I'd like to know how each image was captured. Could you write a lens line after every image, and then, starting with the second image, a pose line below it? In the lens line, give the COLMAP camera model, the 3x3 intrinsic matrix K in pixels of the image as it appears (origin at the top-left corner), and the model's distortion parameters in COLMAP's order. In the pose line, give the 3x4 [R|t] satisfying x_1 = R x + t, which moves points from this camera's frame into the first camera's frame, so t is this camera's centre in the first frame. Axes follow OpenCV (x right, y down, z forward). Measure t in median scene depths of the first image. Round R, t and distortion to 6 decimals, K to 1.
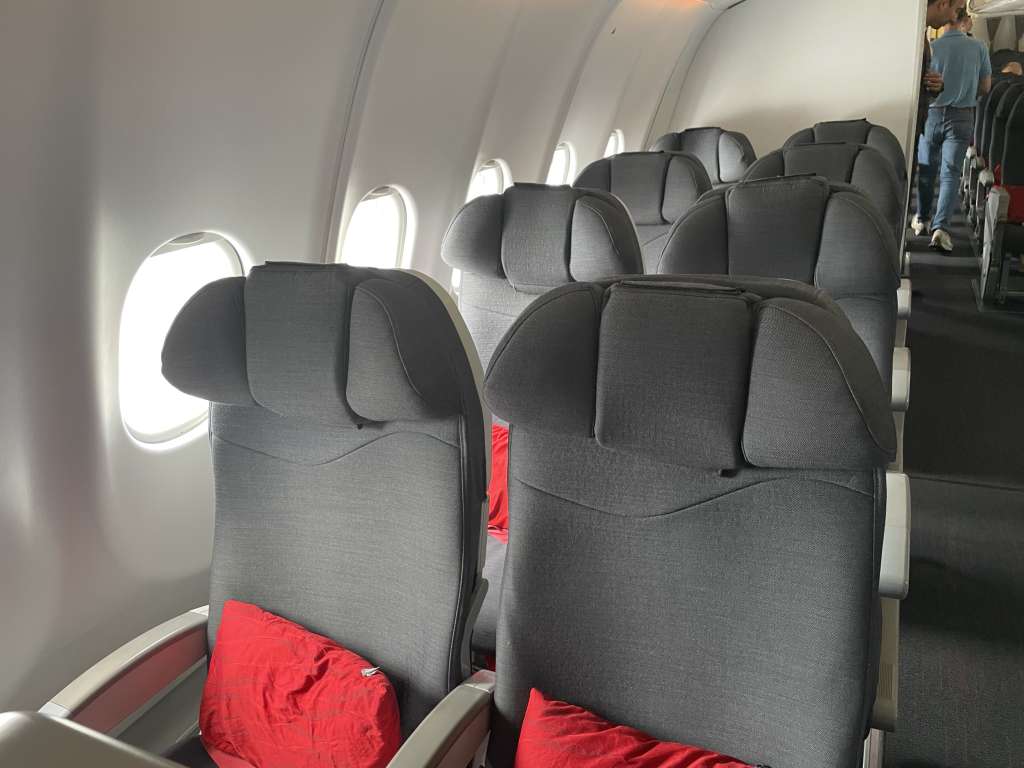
lens RADIAL K [[779.9, 0, 512.0], [0, 779.9, 384.0], [0, 0, 1]] dist [0.082734, -0.125623]
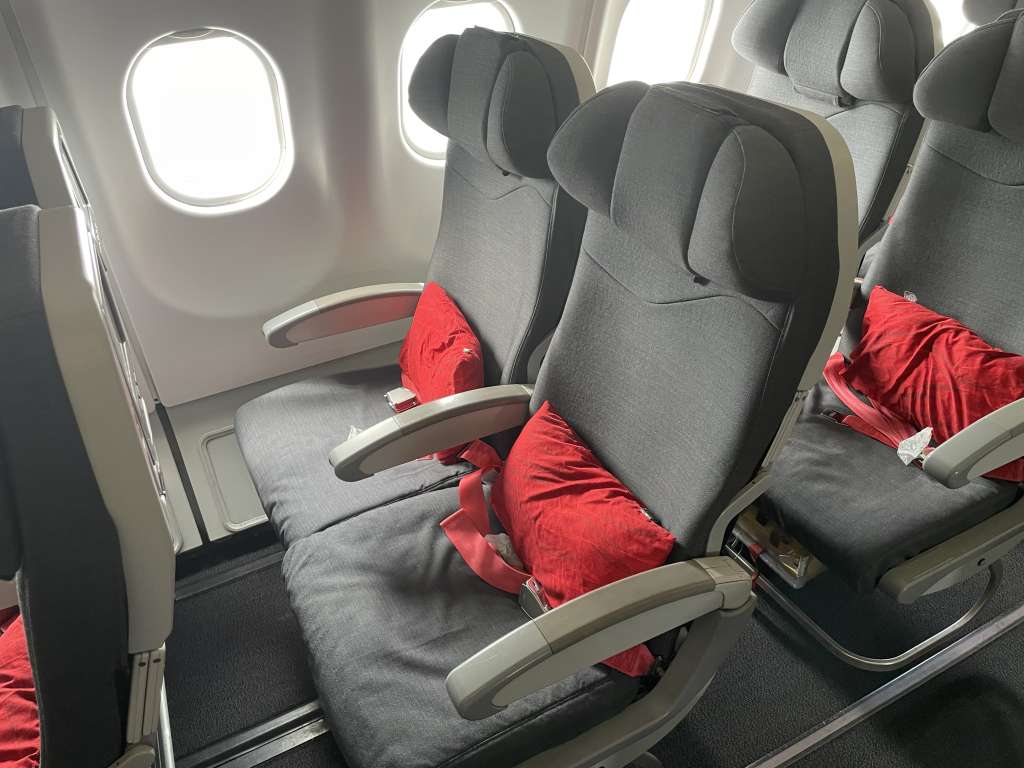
lens RADIAL K [[779.9, 0, 512.0], [0, 779.9, 384.0], [0, 0, 1]] dist [0.082734, -0.125623]
pose [[0.783233, 0.361480, -0.505844, 0.586931], [-0.212177, 0.920173, 0.329034, -0.054497], [0.584403, -0.150382, 0.797407, -0.071670]]
